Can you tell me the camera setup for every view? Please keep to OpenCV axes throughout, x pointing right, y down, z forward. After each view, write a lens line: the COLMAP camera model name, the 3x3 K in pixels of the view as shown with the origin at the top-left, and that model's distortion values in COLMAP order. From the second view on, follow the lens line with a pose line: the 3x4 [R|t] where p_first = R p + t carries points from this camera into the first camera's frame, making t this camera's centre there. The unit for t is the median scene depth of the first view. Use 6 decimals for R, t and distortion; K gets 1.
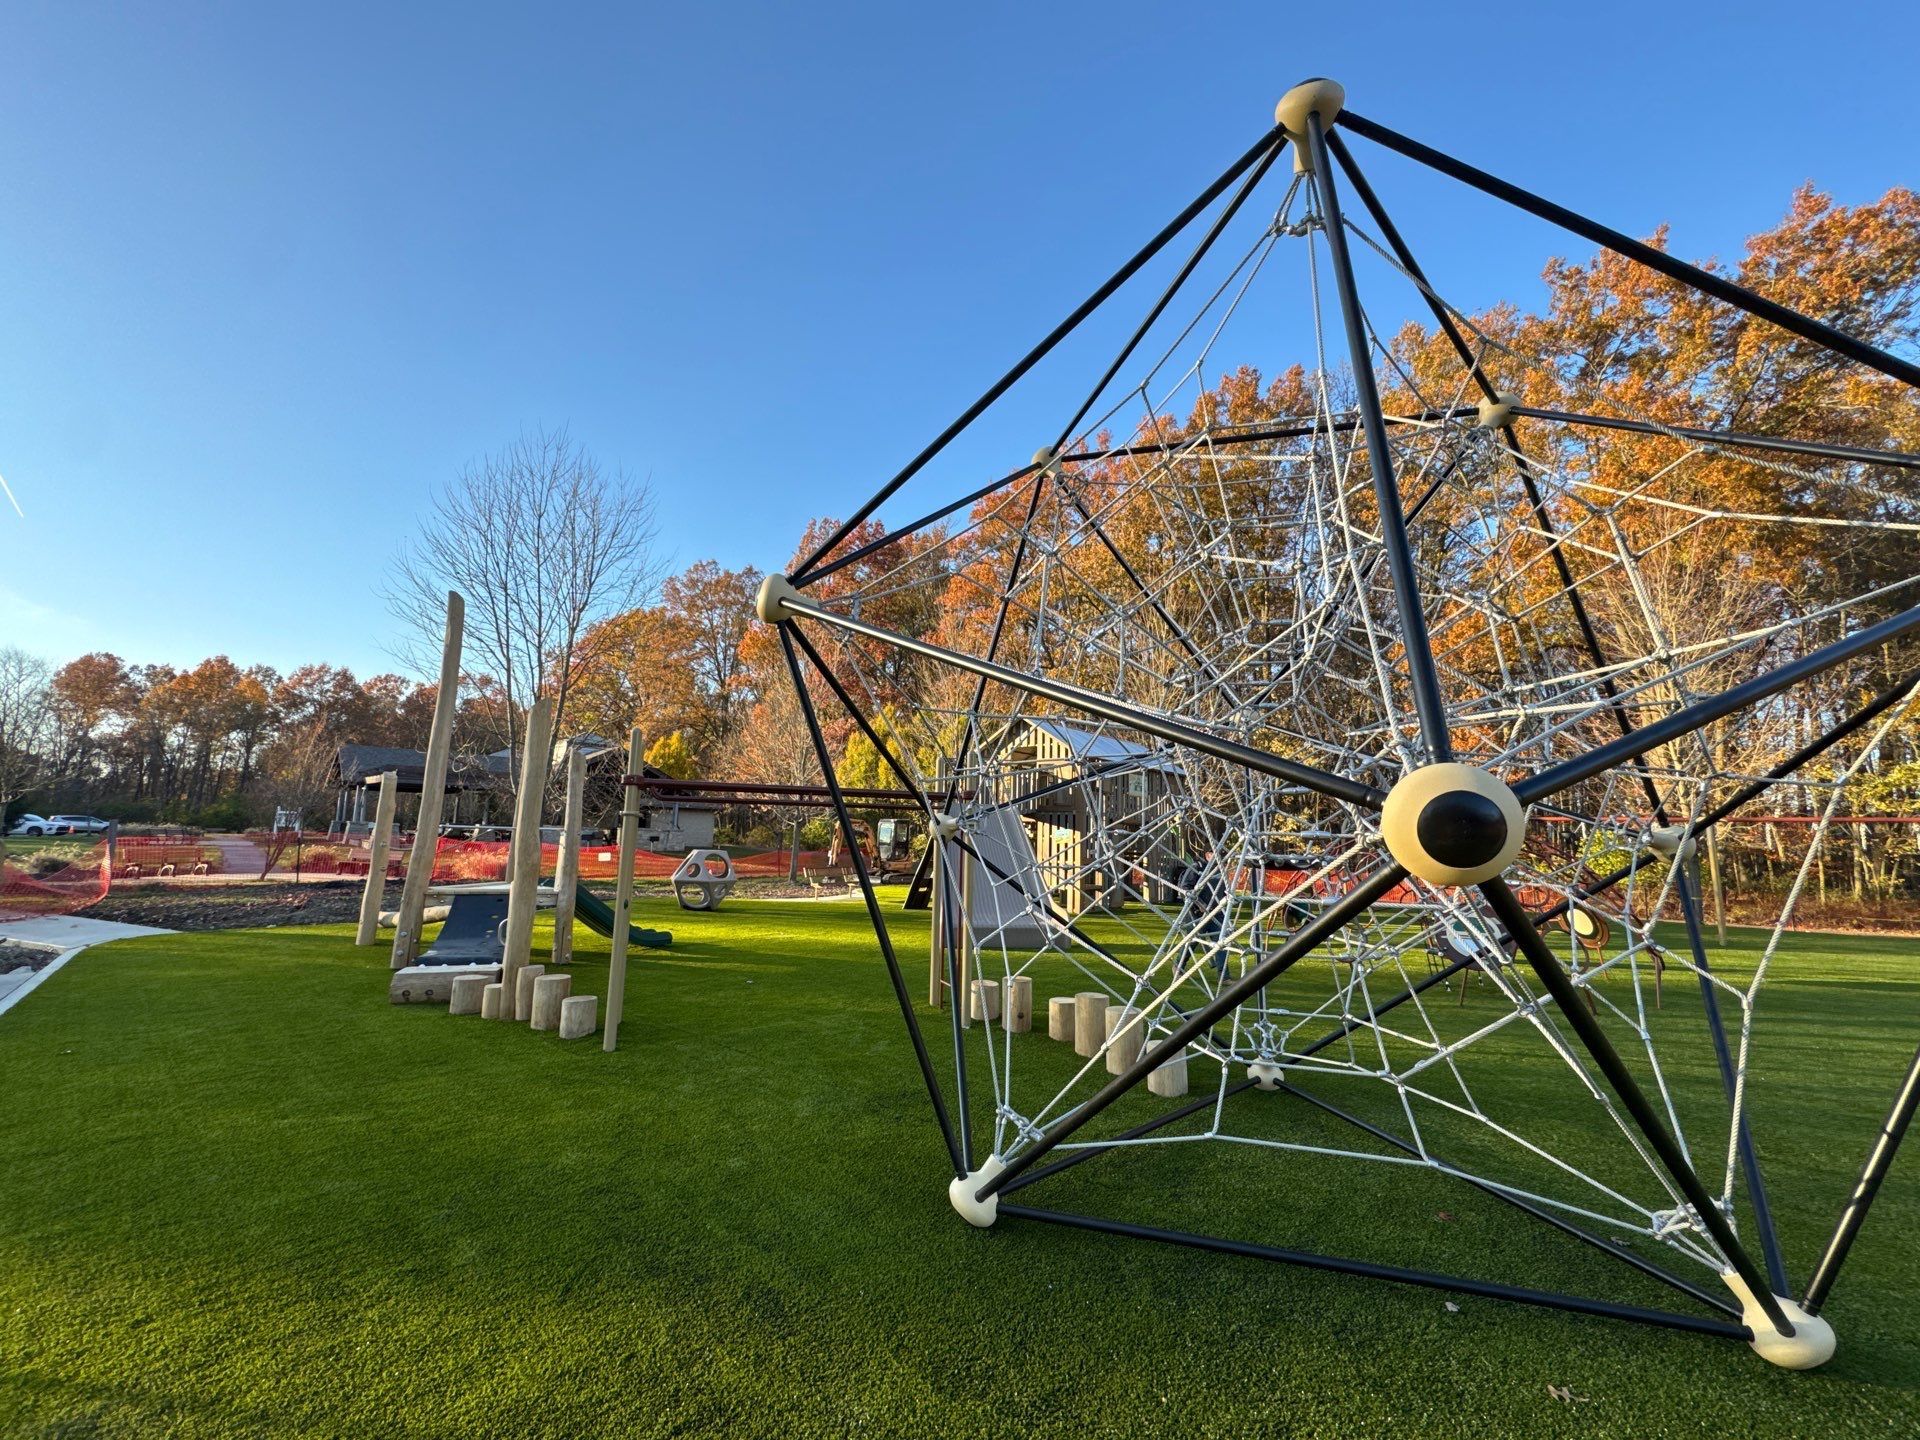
lens RADIAL K [[762.1, 0, 953.6], [0, 762.1, 710.4], [0, 0, 1]] dist [-0.003950, 0.000316]
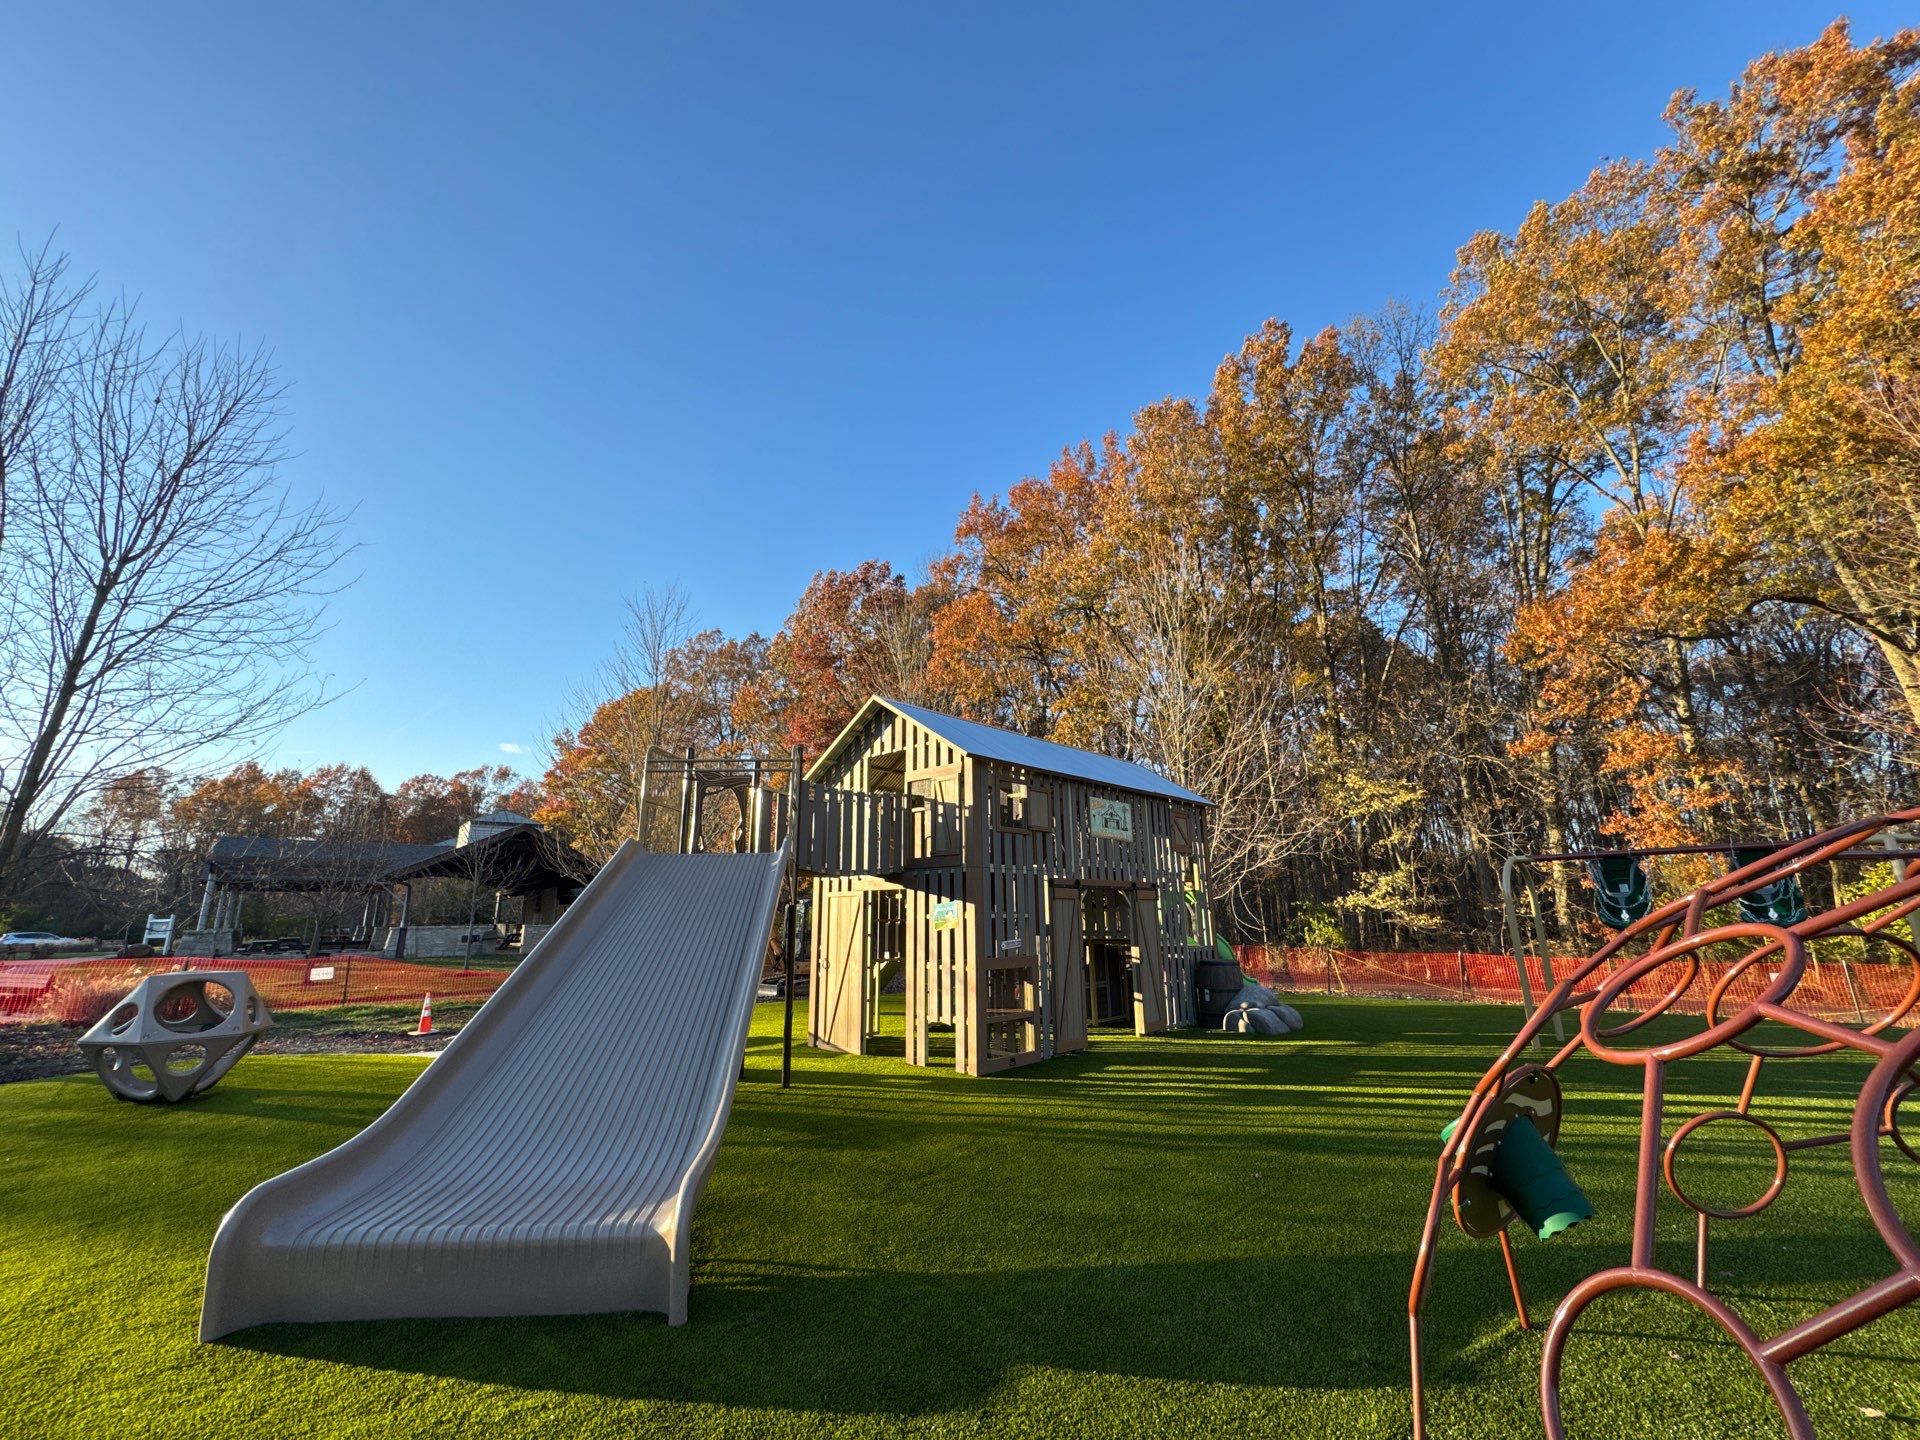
lens RADIAL K [[762.1, 0, 957.8], [0, 762.1, 722.1], [0, 0, 1]] dist [-0.003950, 0.000316]
pose [[0.995983, -0.056378, -0.069564, 0.048668], [0.049950, 0.994605, -0.090922, 0.020541], [0.074315, 0.087083, 0.993425, 0.119489]]
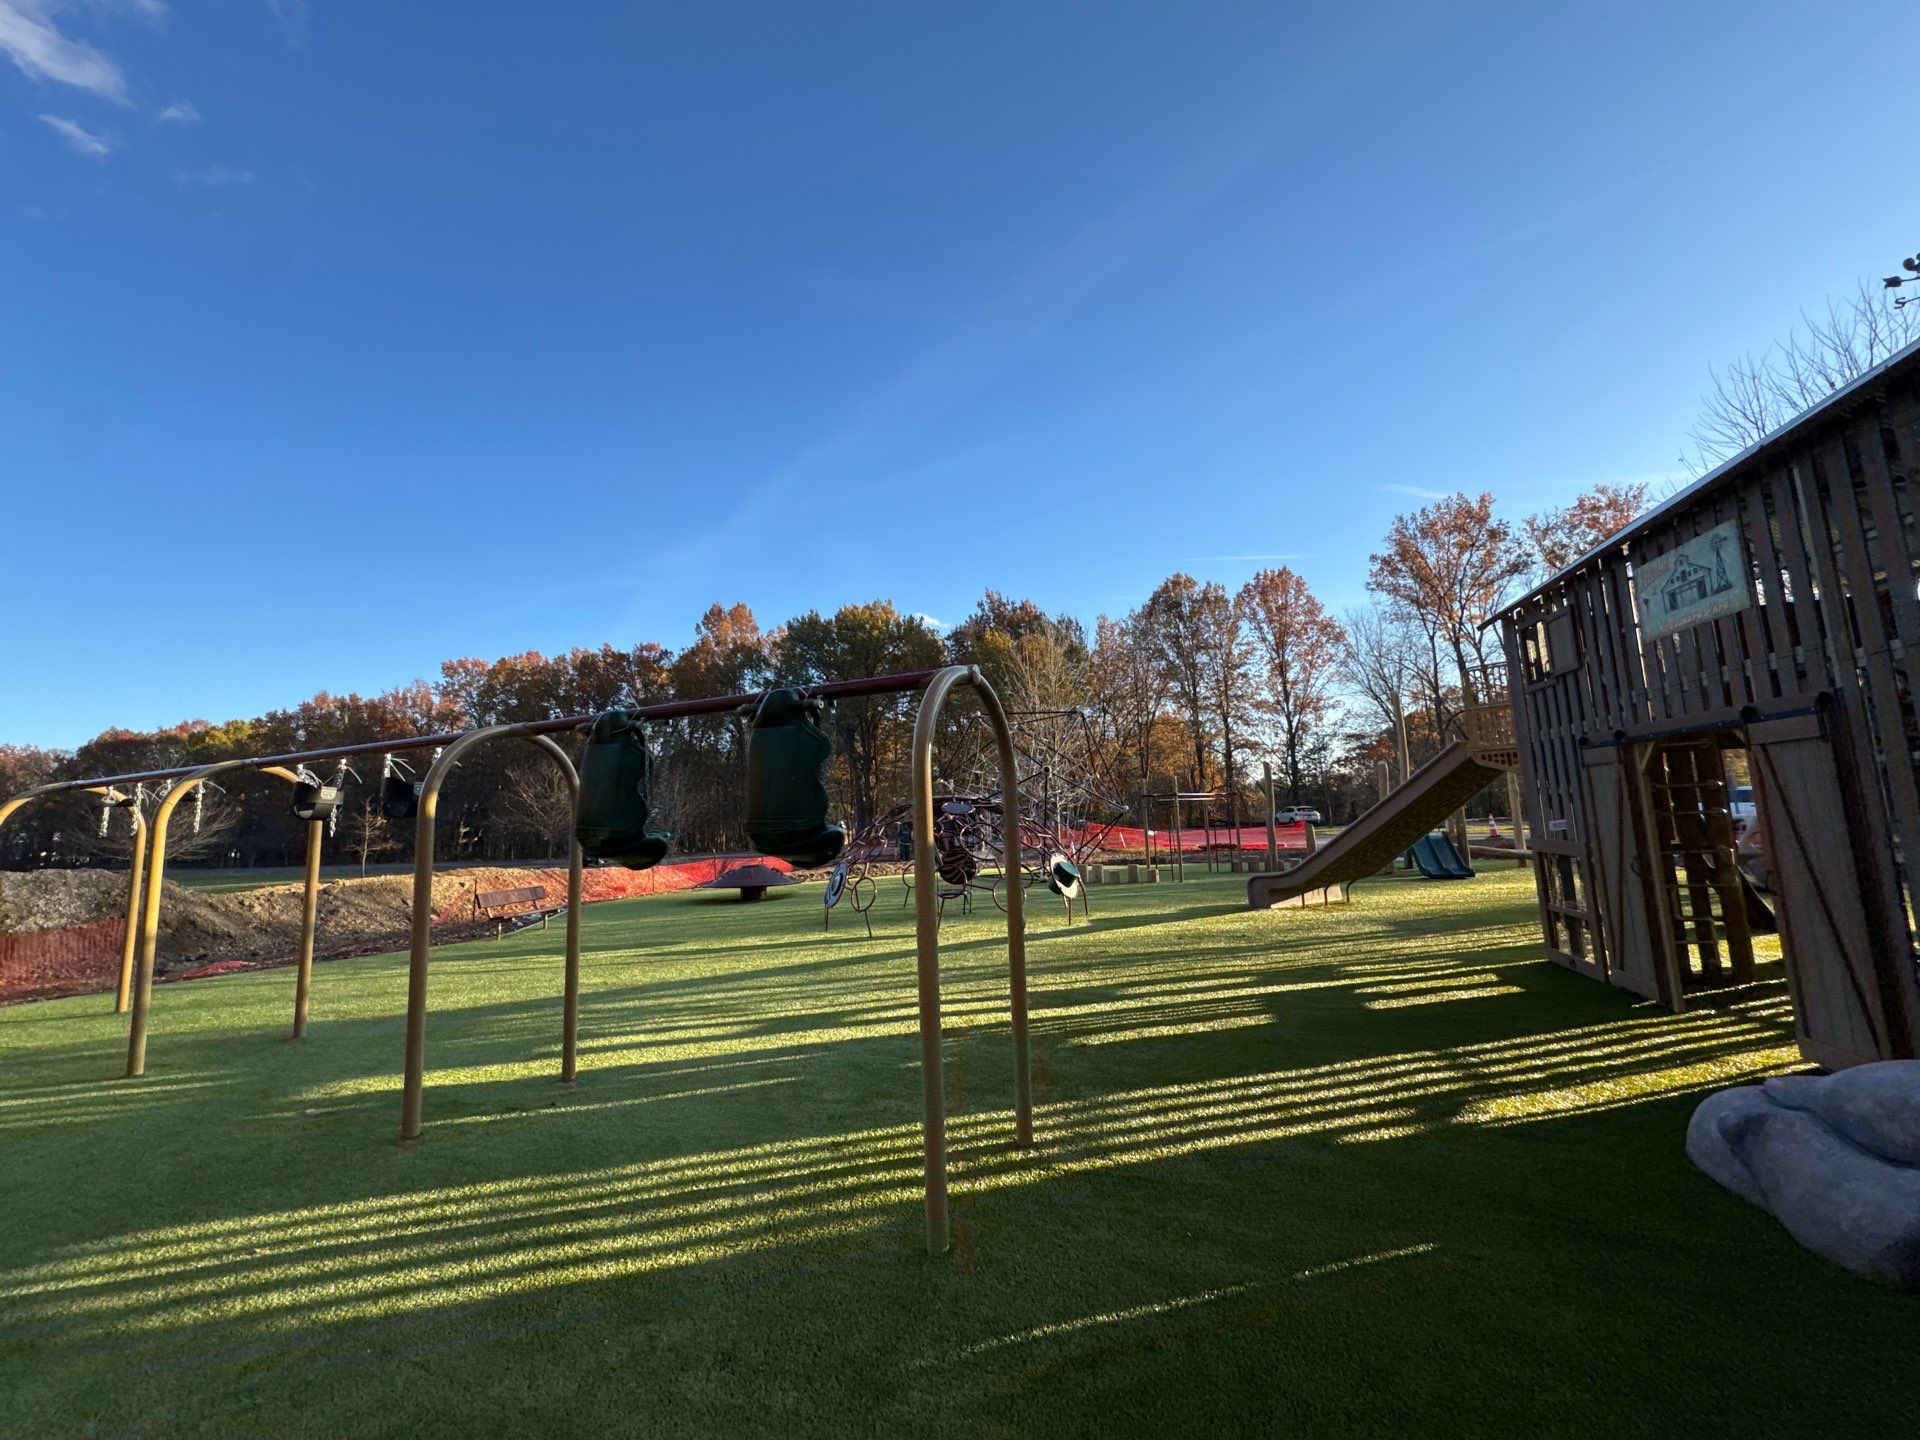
lens RADIAL K [[762.1, 0, 958.3], [0, 762.1, 719.0], [0, 0, 1]] dist [-0.003950, 0.000316]
pose [[-0.927357, -0.037749, -0.372268, 0.162624], [0.075616, 0.955464, -0.285254, 0.056341], [0.366457, -0.292682, -0.883202, 0.318933]]
